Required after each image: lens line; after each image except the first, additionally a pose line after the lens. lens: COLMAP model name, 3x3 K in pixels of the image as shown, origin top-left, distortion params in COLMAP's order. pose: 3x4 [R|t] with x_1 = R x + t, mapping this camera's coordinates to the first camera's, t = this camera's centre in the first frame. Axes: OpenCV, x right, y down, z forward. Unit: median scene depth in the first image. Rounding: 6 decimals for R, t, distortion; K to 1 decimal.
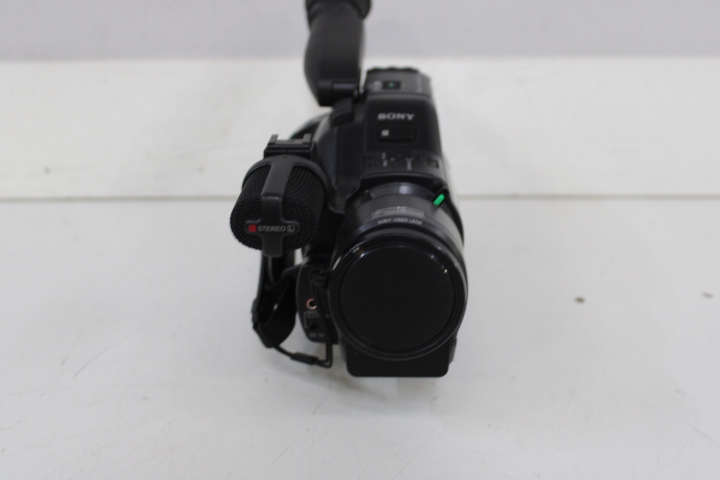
lens RADIAL K [[970.7, 0, 361.5], [0, 970.7, 239.0], [0, 0, 1]] dist [-0.003484, 0.000000]
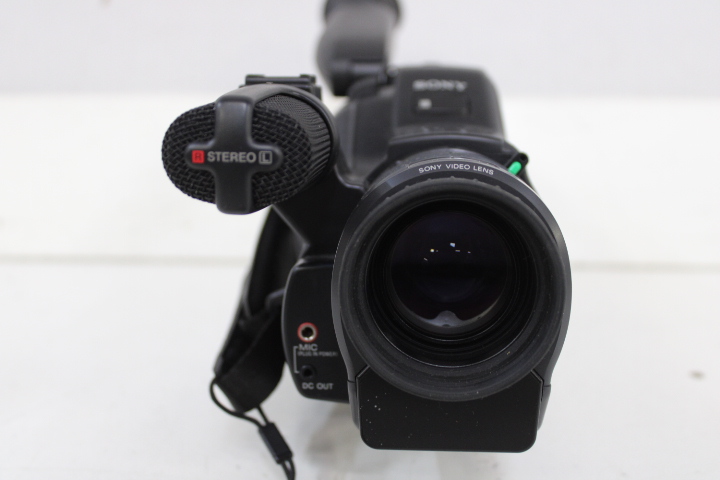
lens RADIAL K [[937.2, 0, 353.4], [0, 937.2, 219.6], [0, 0, 1]] dist [-0.031482, 0.000000]
pose [[0.999273, 0.017437, -0.033903, -0.002324], [-0.023308, 0.983146, -0.181332, 0.099083], [0.030170, 0.181990, 0.982837, 0.384455]]
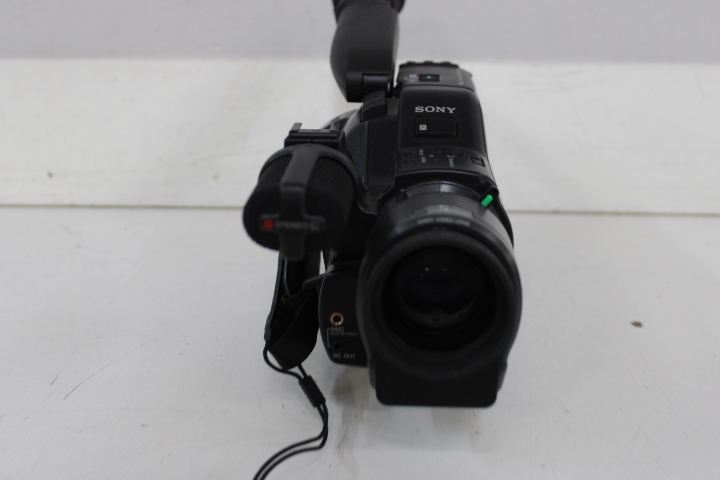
lens RADIAL K [[970.7, 0, 363.0], [0, 970.7, 234.1], [0, 0, 1]] dist [-0.003484, 0.000000]
pose [[0.999671, 0.018392, -0.017882, -0.013019], [-0.019008, 0.999209, -0.034918, 0.020278], [0.017226, 0.035247, 0.999230, 0.133275]]
